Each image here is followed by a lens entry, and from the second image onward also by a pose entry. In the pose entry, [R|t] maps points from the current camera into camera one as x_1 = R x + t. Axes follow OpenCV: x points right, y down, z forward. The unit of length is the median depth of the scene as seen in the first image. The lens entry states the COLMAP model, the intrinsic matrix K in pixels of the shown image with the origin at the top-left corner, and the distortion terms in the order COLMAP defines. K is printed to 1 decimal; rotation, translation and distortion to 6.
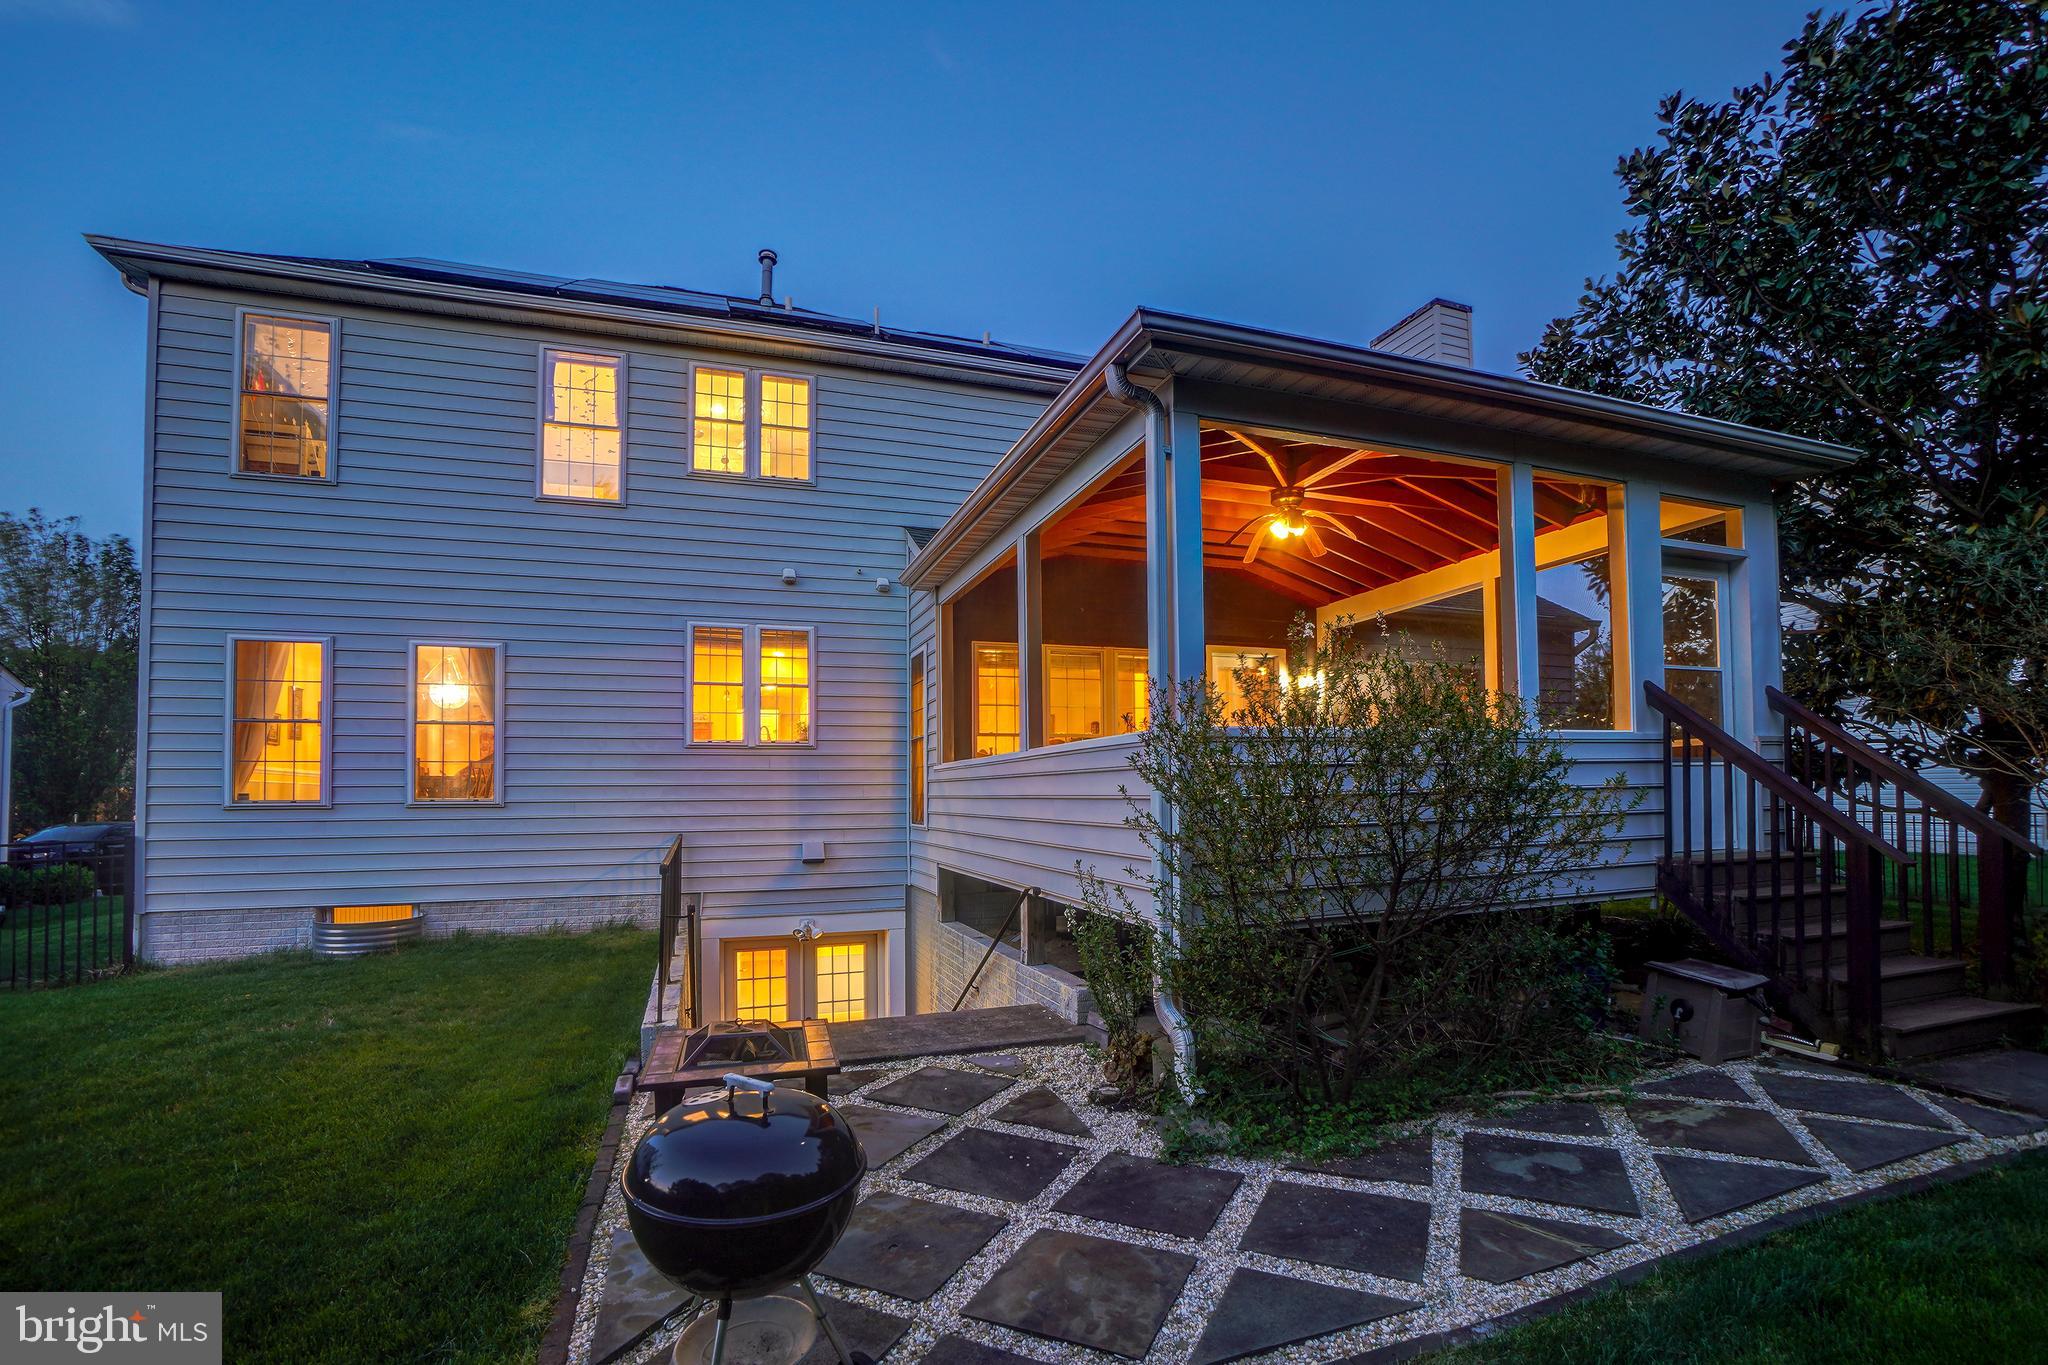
lens RADIAL K [[912.7, 0, 1017.5], [0, 912.7, 767.2], [0, 0, 1]] dist [-0.002733, 0.000308]
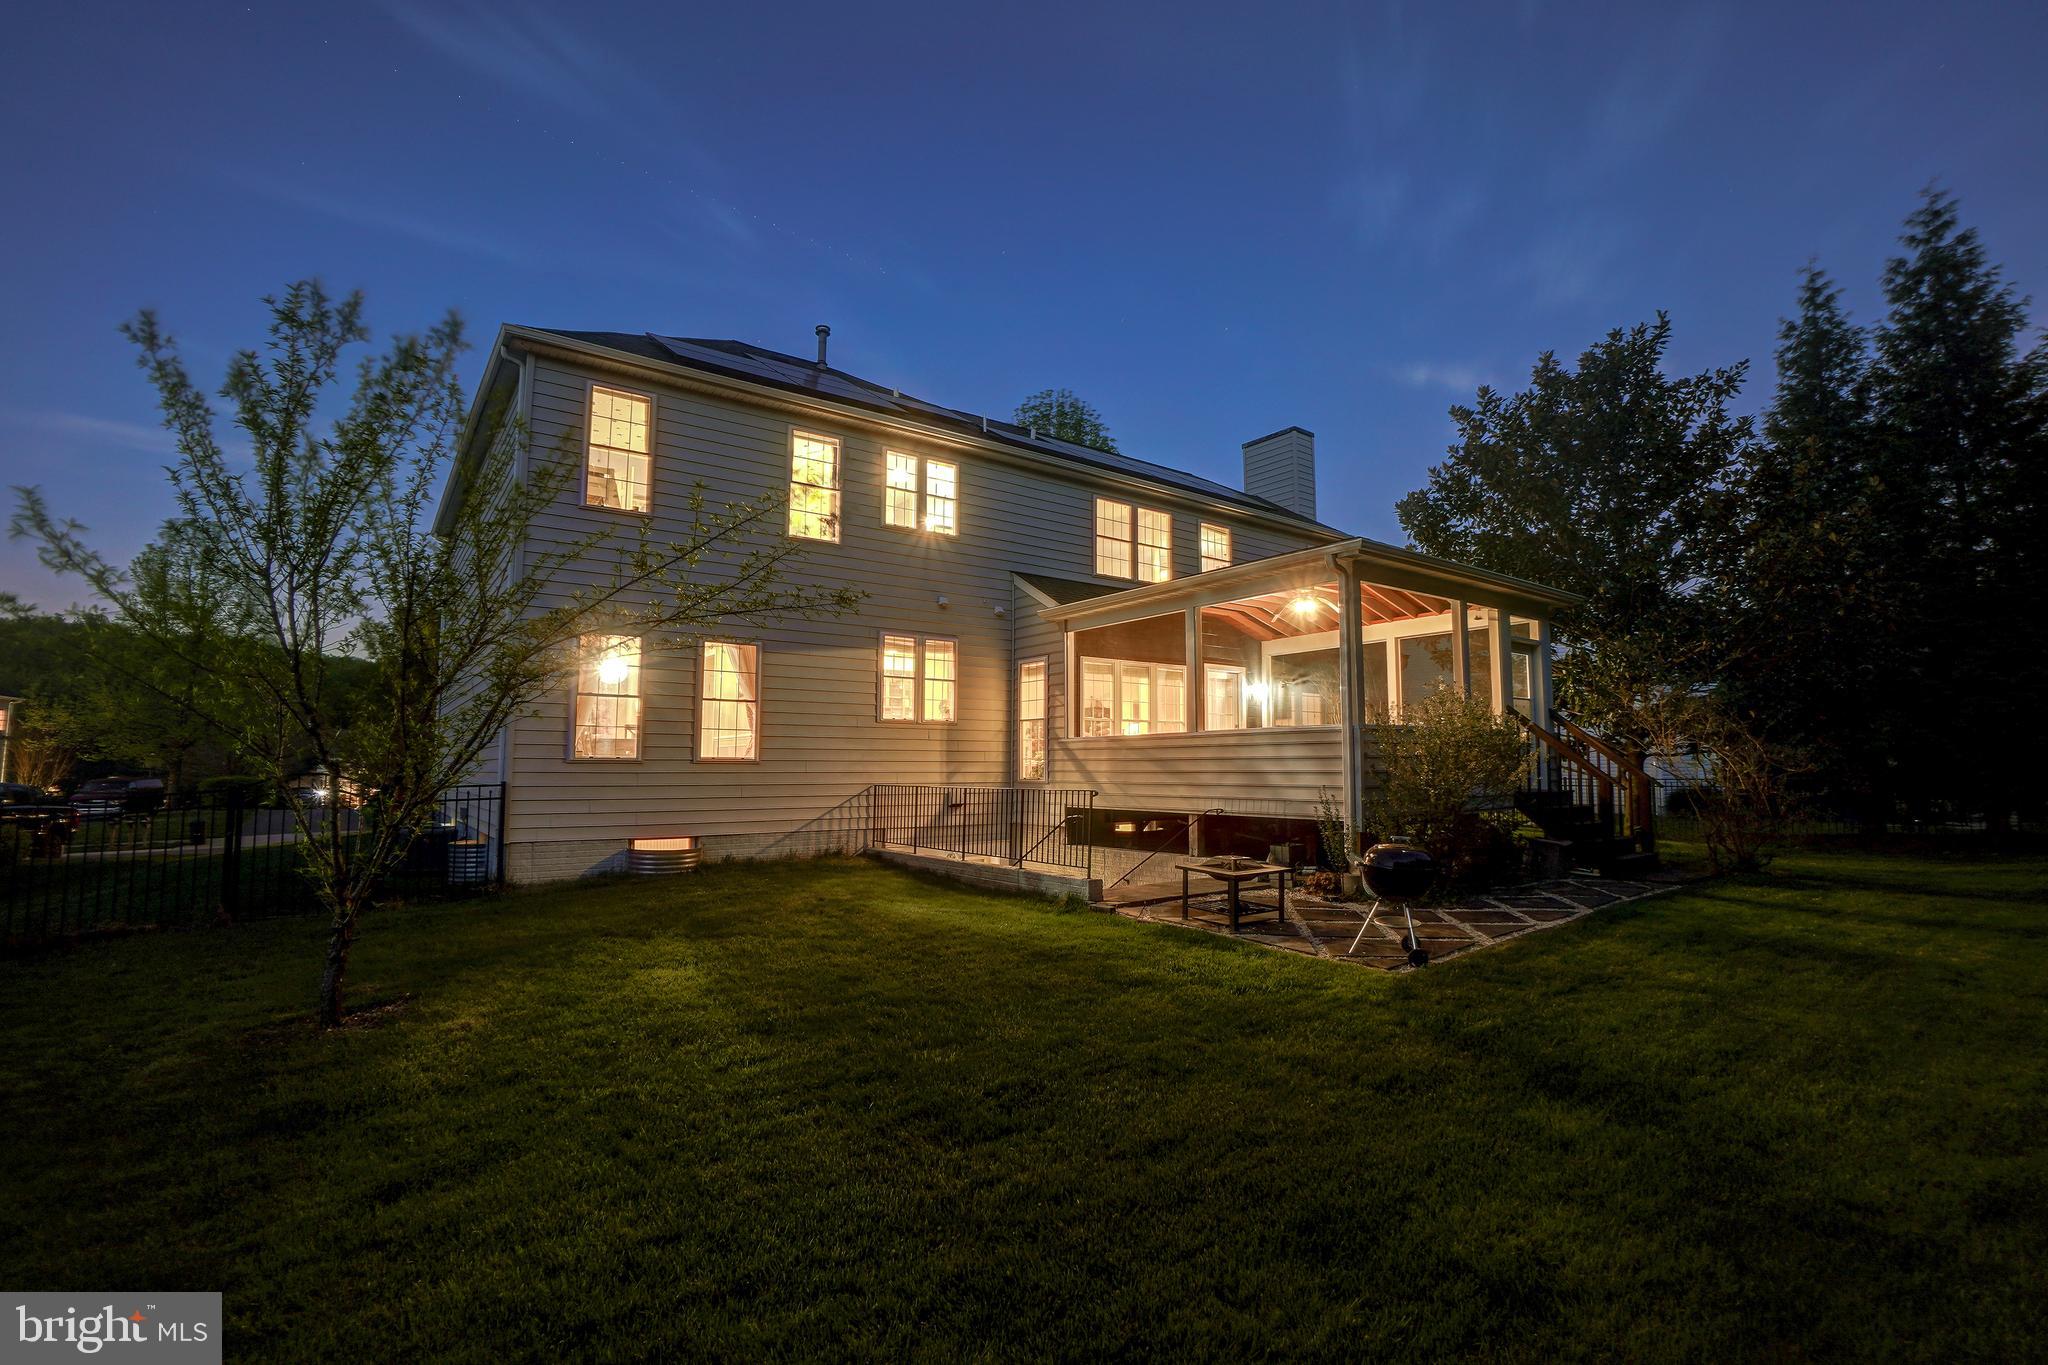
lens RADIAL K [[871.7, 0, 1028.3], [0, 871.7, 724.9], [0, 0, 1]] dist [-0.000939, -0.000007]
pose [[0.958058, 0.024725, 0.285506, -0.516161], [-0.020480, 0.999631, -0.017844, -0.000581], [-0.285841, 0.011248, 0.958211, -0.329434]]
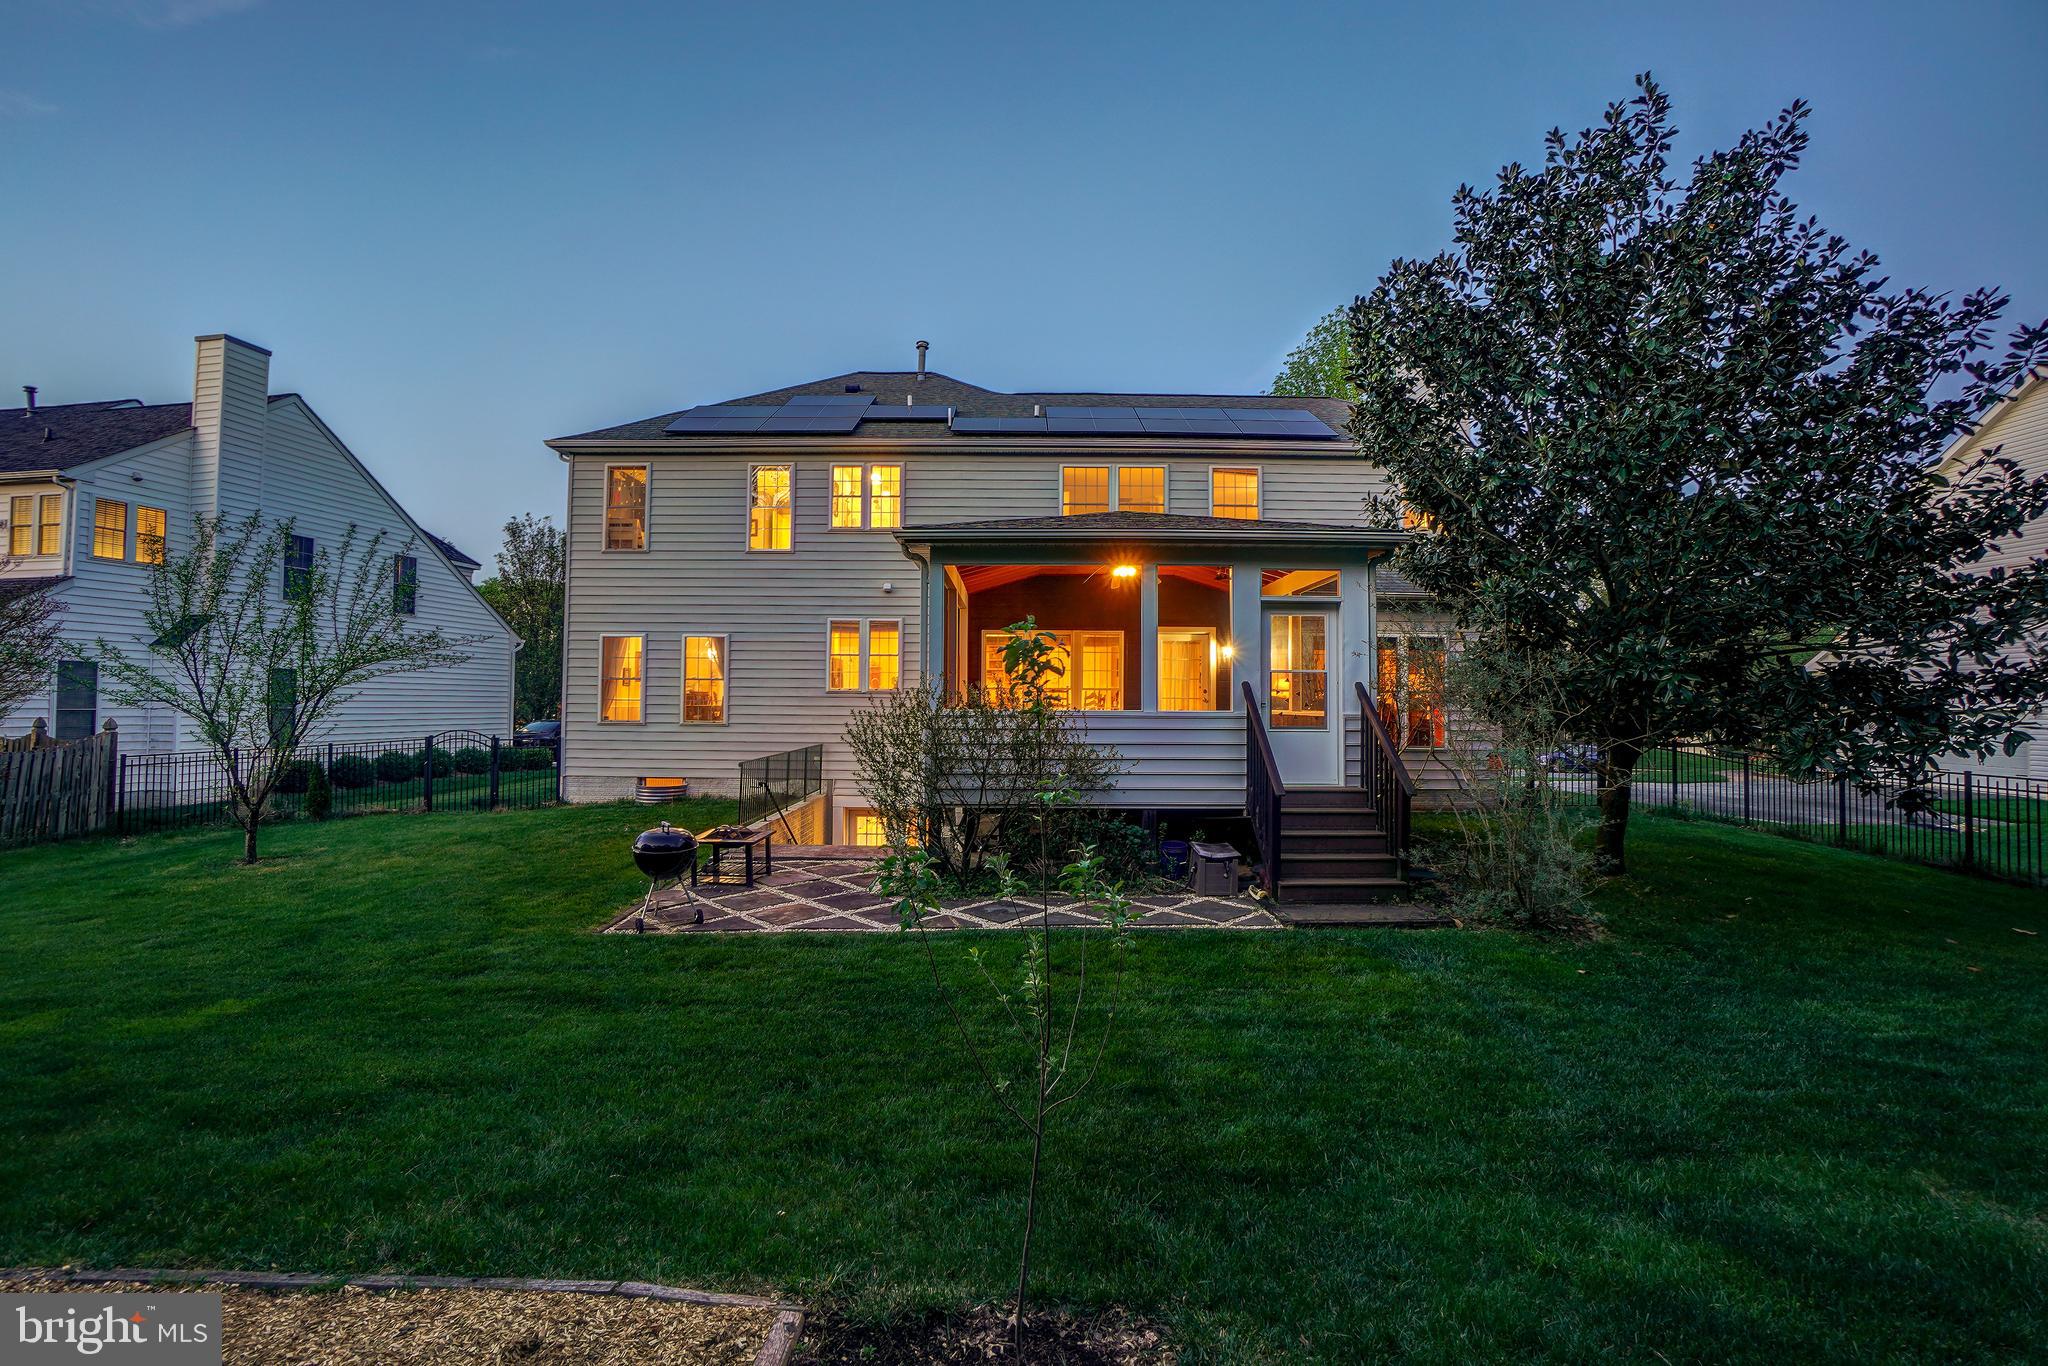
lens RADIAL K [[877.1, 0, 1024.0], [0, 877.1, 683.0], [0, 0, 1]] dist [-0.000793, 0.000169]
pose [[0.951940, 0.016777, -0.305825, 0.473804], [-0.012259, 0.999786, 0.016687, -0.071594], [0.306039, -0.012136, 0.951942, -0.422686]]
